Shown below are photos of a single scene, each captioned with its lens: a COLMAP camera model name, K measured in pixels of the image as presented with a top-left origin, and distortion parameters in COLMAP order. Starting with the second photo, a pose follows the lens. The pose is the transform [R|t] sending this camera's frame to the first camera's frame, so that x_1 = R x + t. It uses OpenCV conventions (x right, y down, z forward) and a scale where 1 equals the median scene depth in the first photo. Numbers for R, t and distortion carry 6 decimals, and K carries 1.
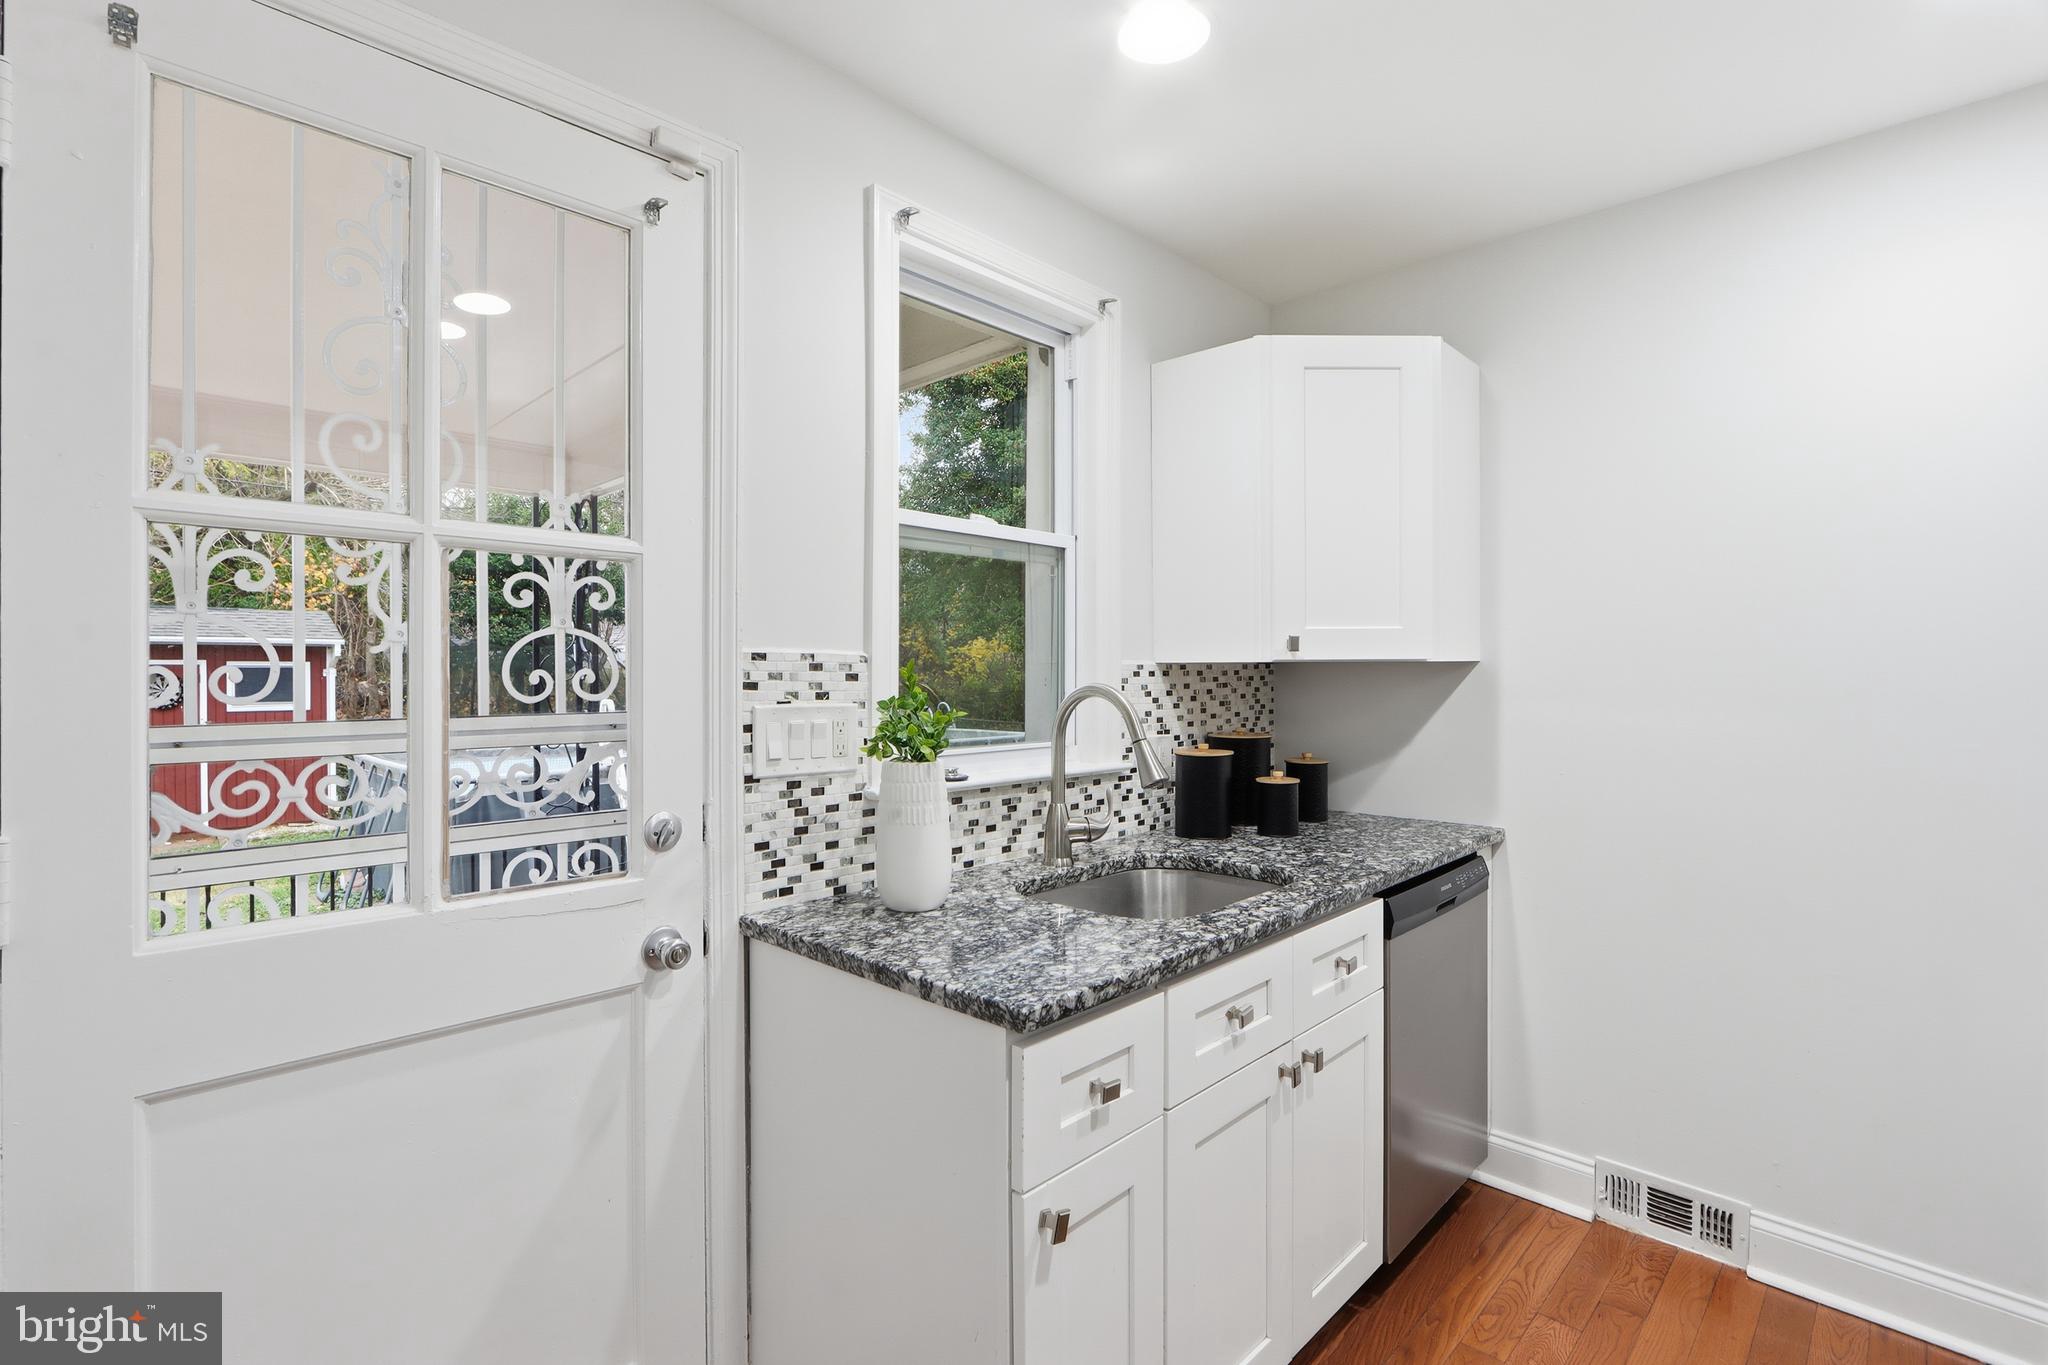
lens RADIAL K [[969.7, 0, 1013.9], [0, 969.7, 683.0], [0, 0, 1]] dist [-0.003288, 0.000758]
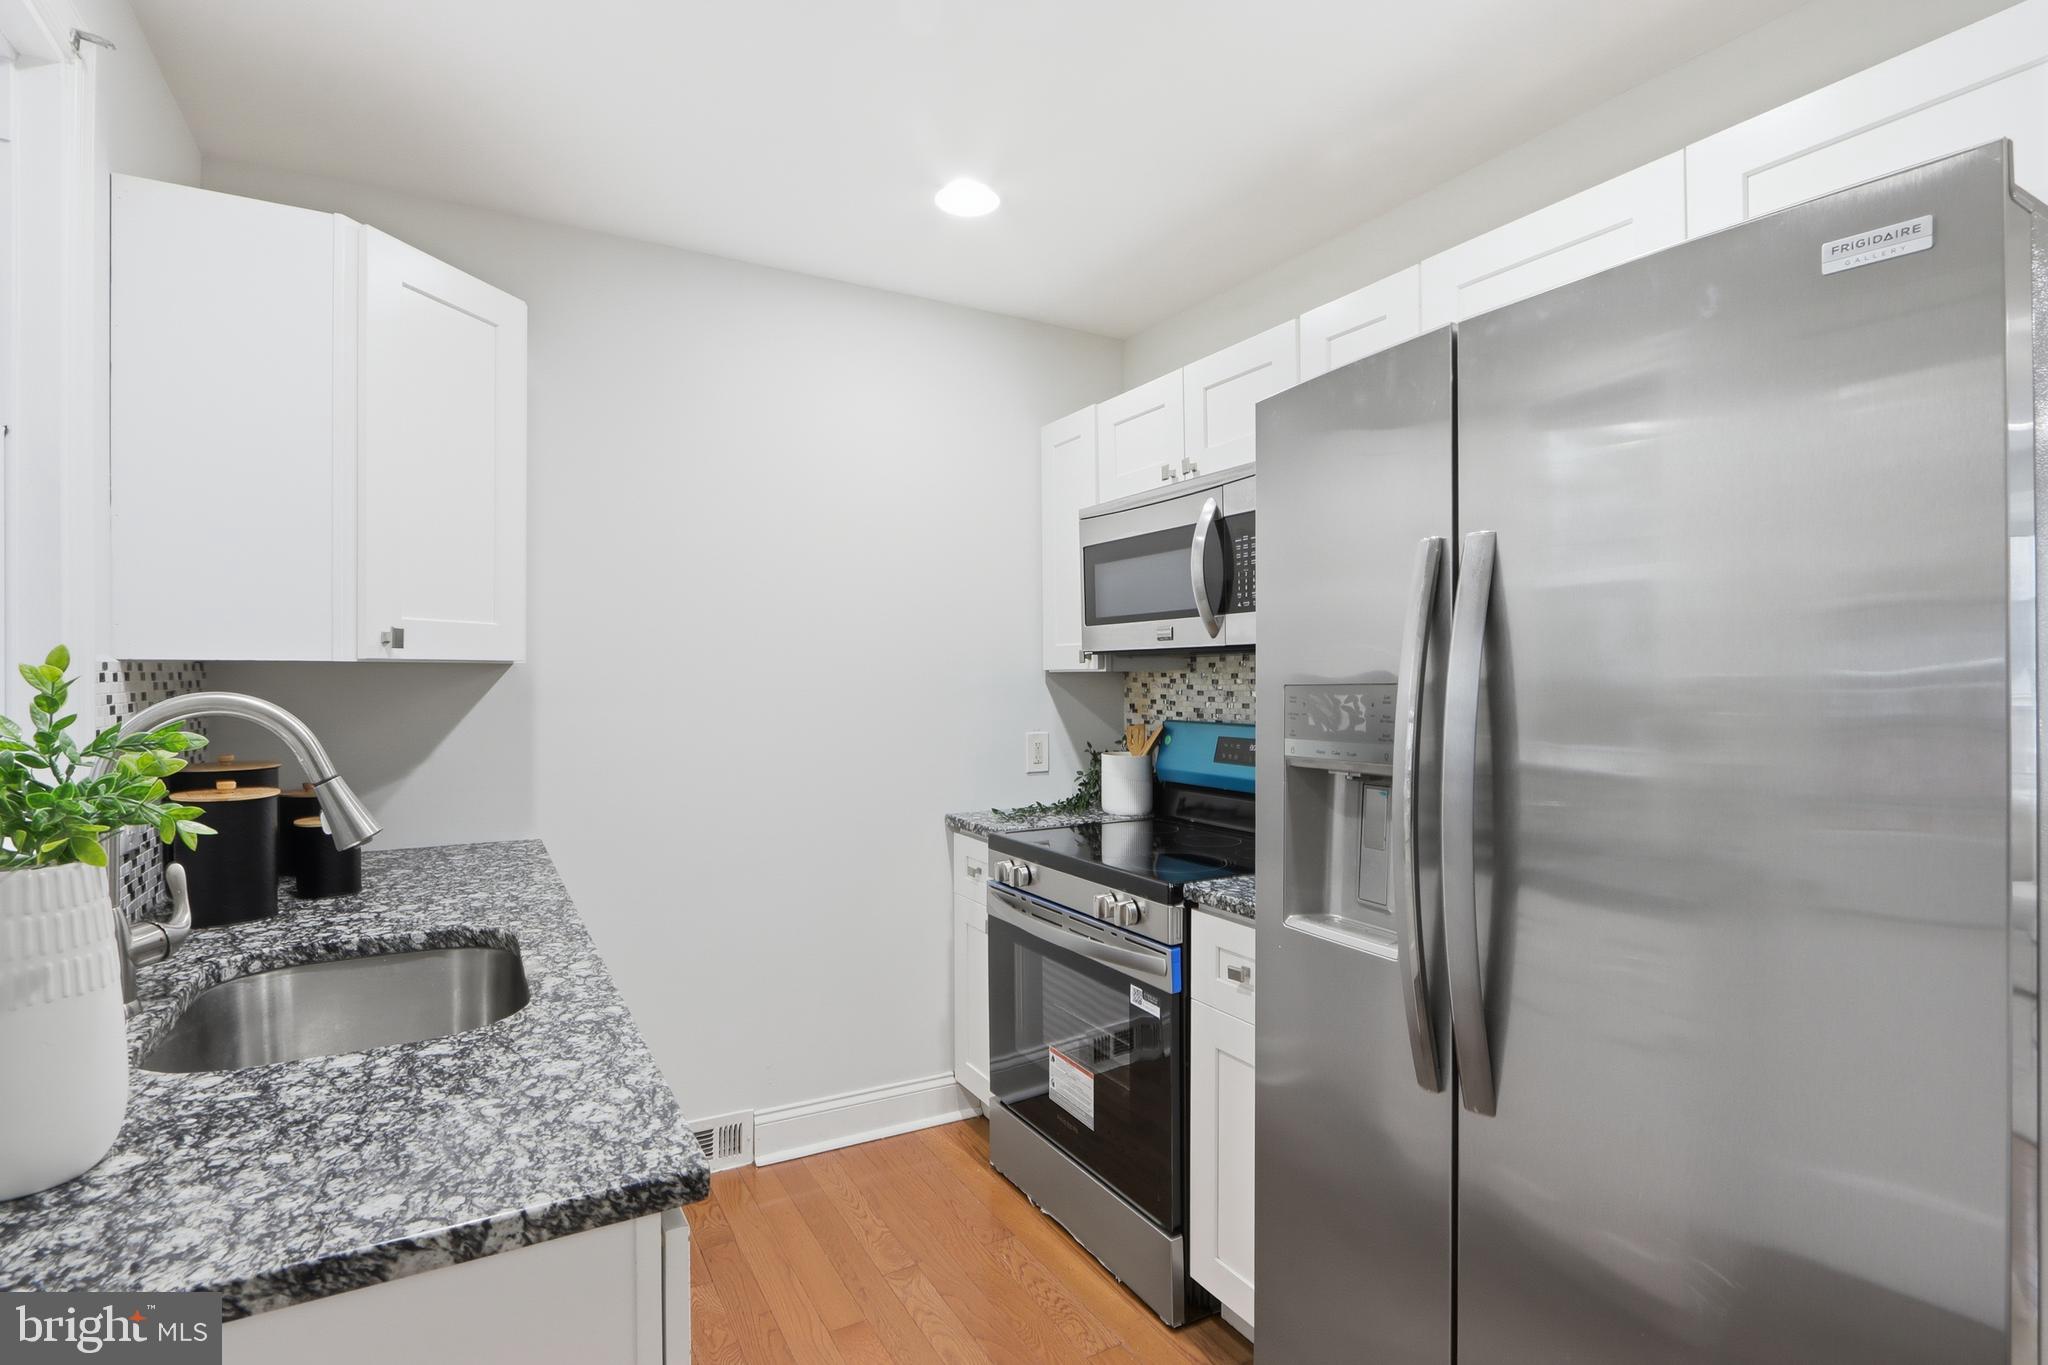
lens RADIAL K [[969.7, 0, 1013.9], [0, 969.7, 683.0], [0, 0, 1]] dist [-0.003288, 0.000758]
pose [[0.297692, -0.007367, 0.954633, -0.457293], [0.010693, 0.999933, 0.004382, -0.004011], [-0.954602, 0.008903, 0.297751, 0.461146]]
